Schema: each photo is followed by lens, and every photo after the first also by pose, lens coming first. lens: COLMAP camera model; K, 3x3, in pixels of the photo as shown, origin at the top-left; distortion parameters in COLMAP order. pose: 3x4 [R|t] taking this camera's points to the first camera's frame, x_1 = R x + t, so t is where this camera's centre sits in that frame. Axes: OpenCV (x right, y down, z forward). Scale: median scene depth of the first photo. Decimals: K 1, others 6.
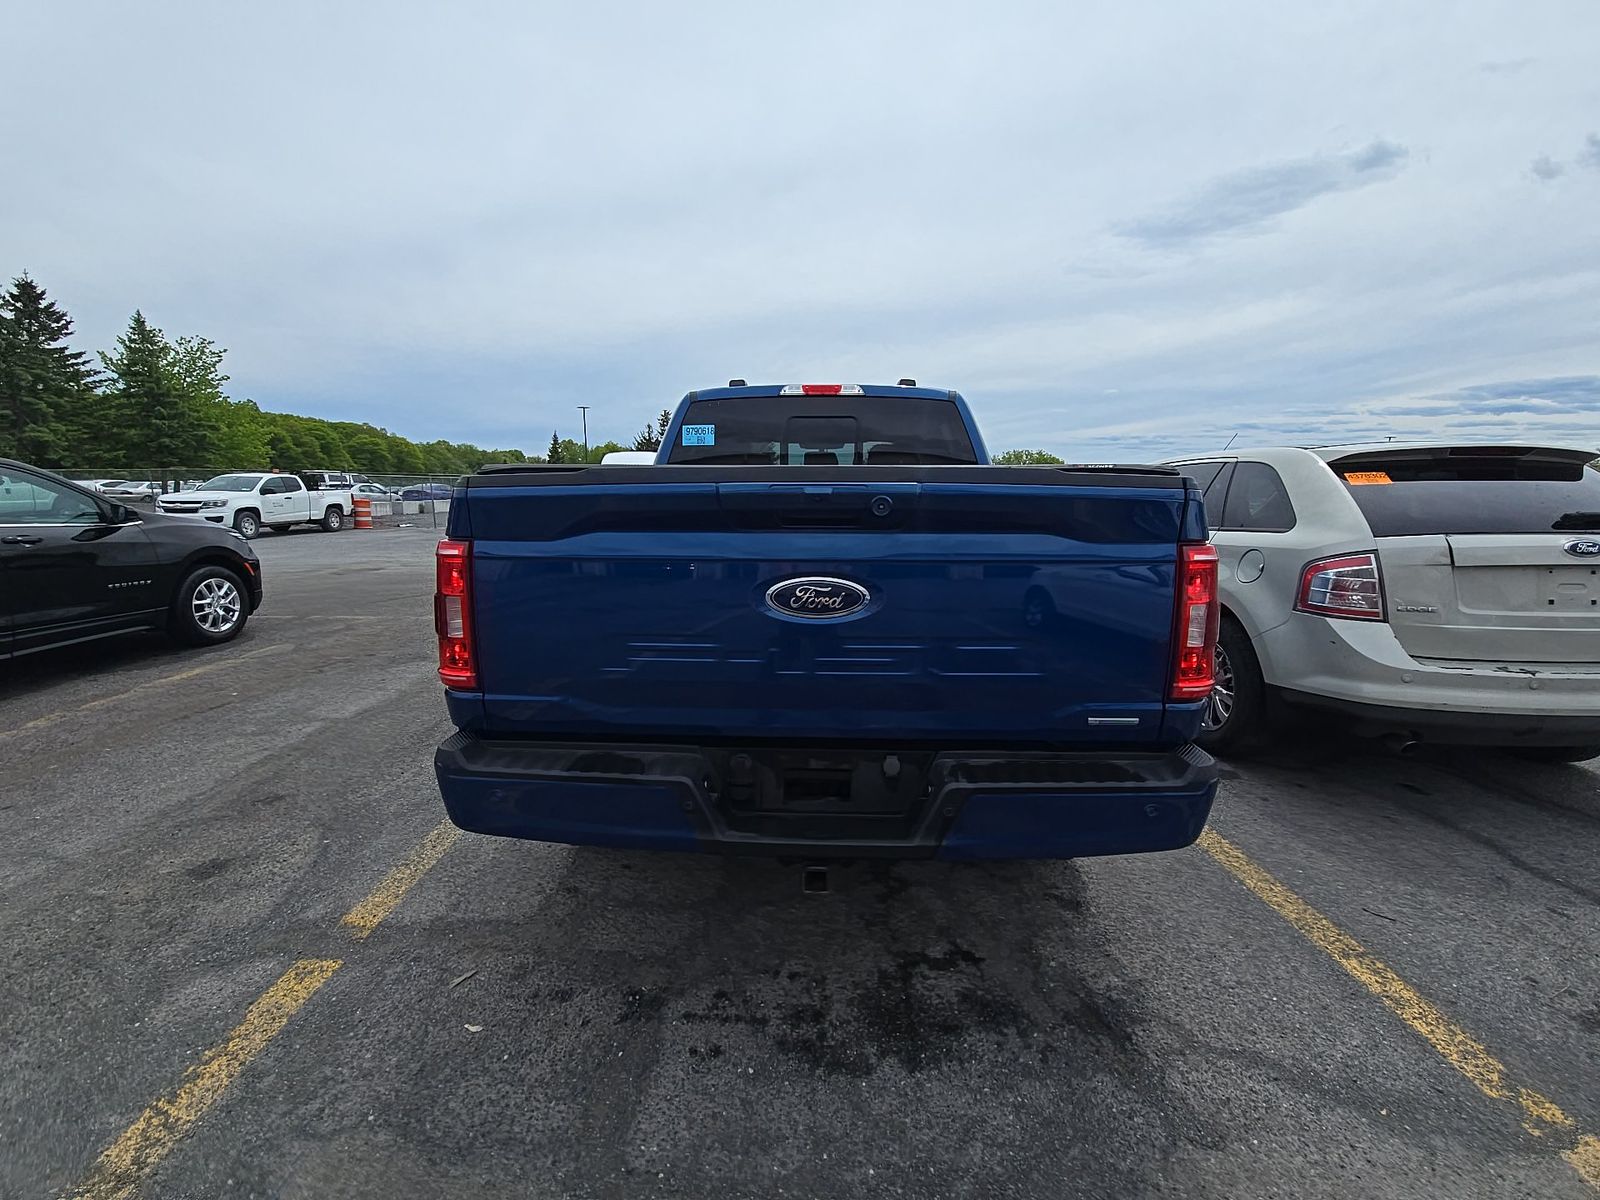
lens RADIAL K [[642.6, 0, 797.7], [0, 642.6, 597.1], [0, 0, 1]] dist [0.017341, -0.012703]
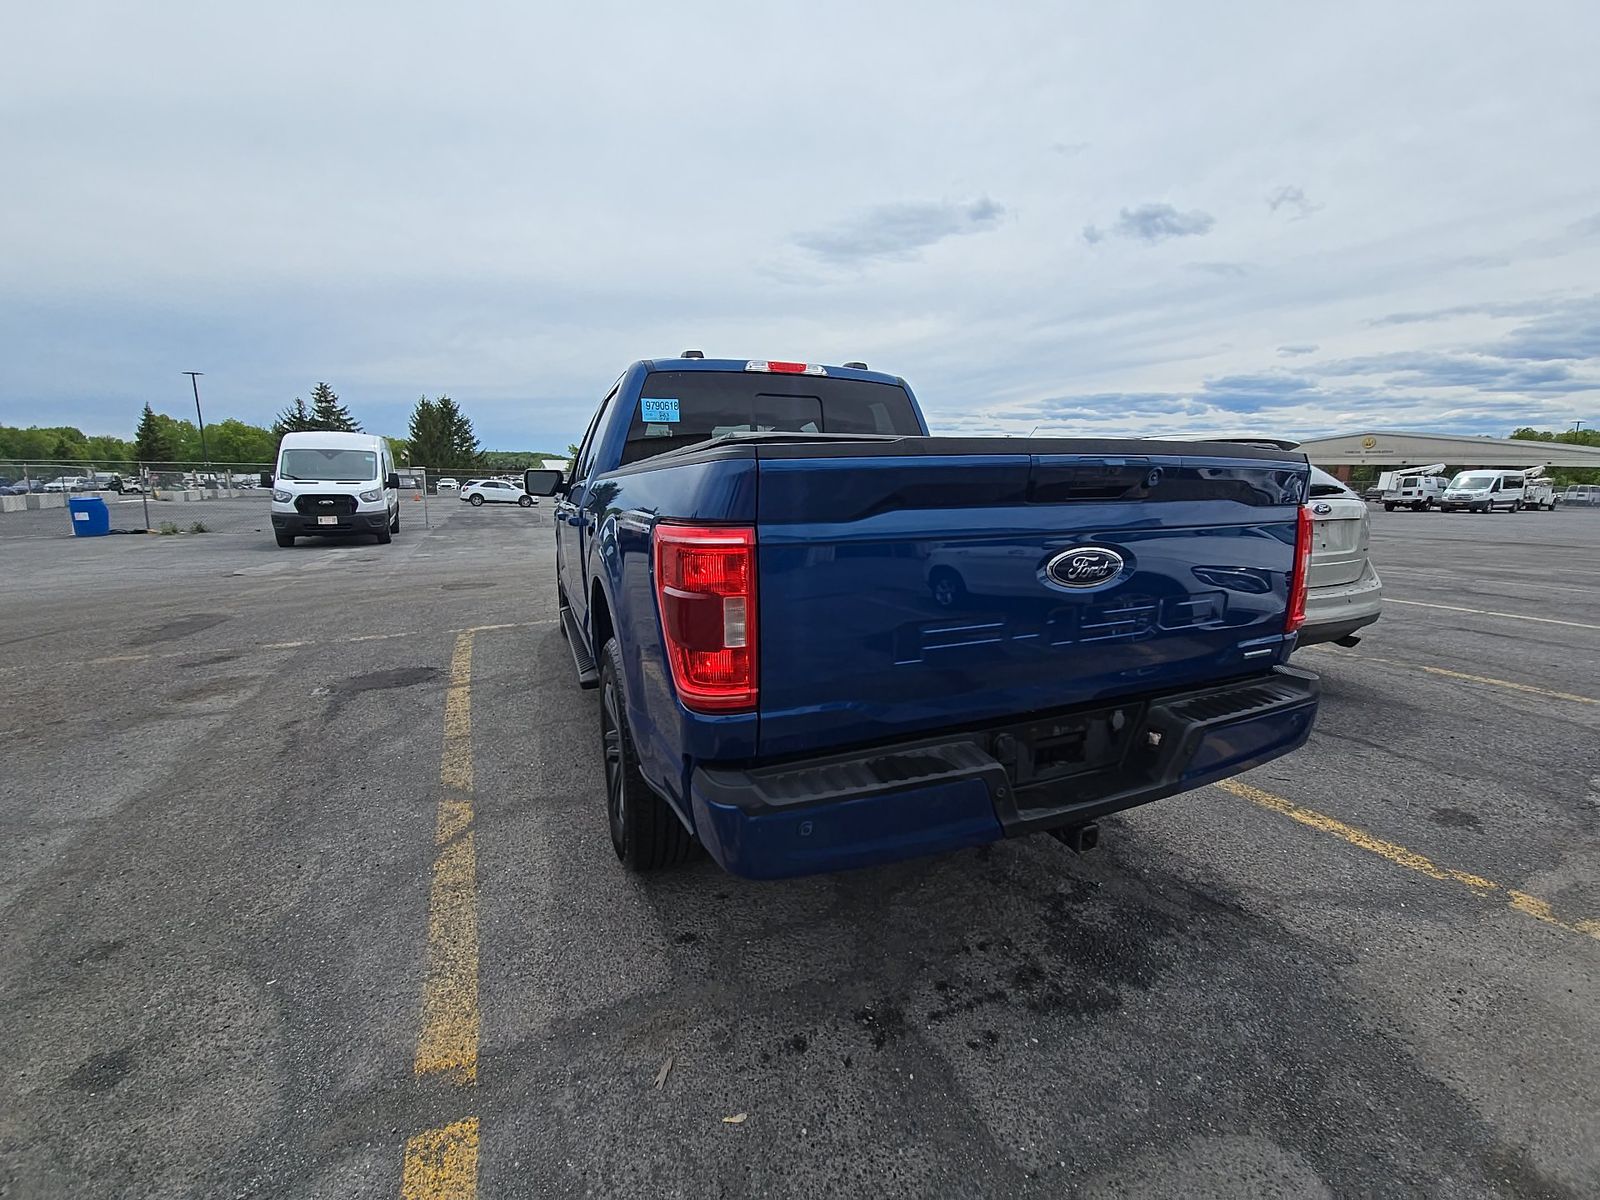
lens RADIAL K [[641.7, 0, 800.0], [0, 641.7, 600.0], [0, 0, 1]] dist [0.017267, -0.012869]
pose [[0.908283, -0.083907, 0.409856, -0.483565], [0.075378, 0.996470, 0.036955, -0.012084], [-0.411510, -0.002672, 0.911401, 0.147785]]
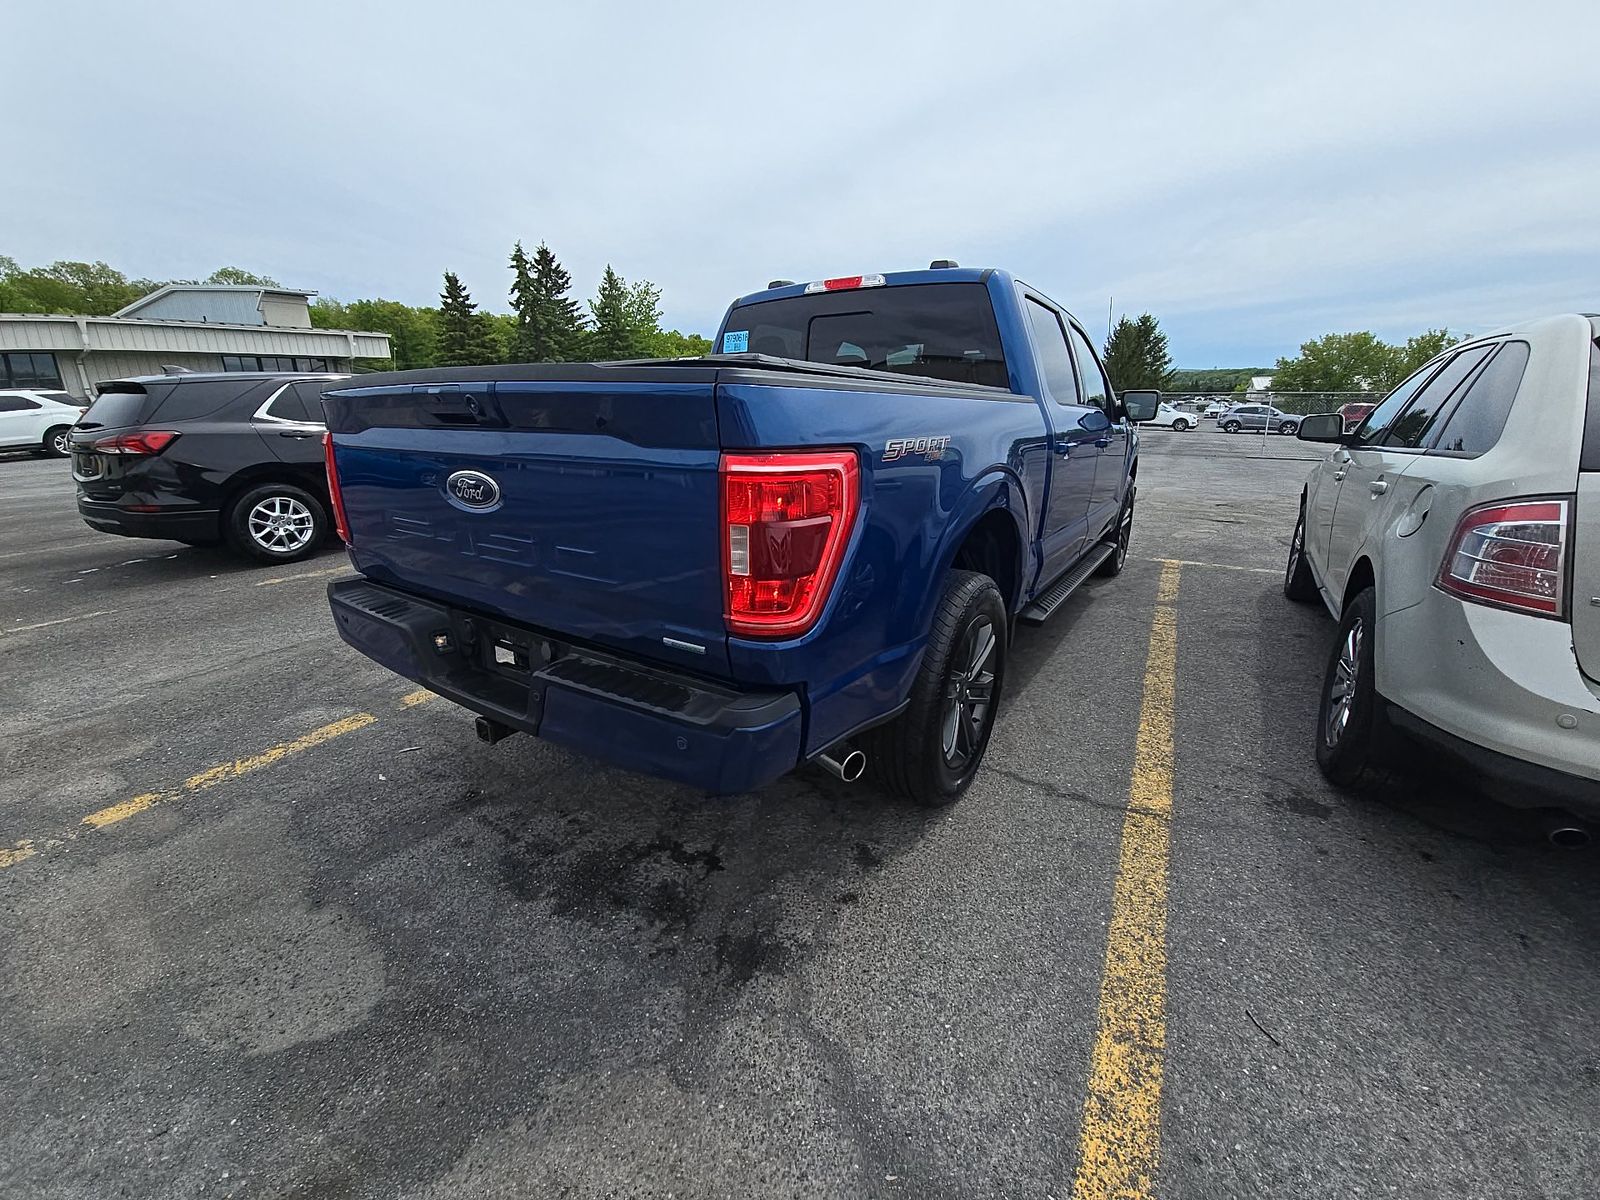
lens RADIAL K [[642.6, 0, 797.7], [0, 642.6, 597.1], [0, 0, 1]] dist [0.017341, -0.012703]
pose [[0.857685, 0.141578, -0.494300, 0.655656], [-0.077881, 0.986024, 0.147282, -0.014688], [0.508243, -0.087825, 0.856724, 0.181441]]
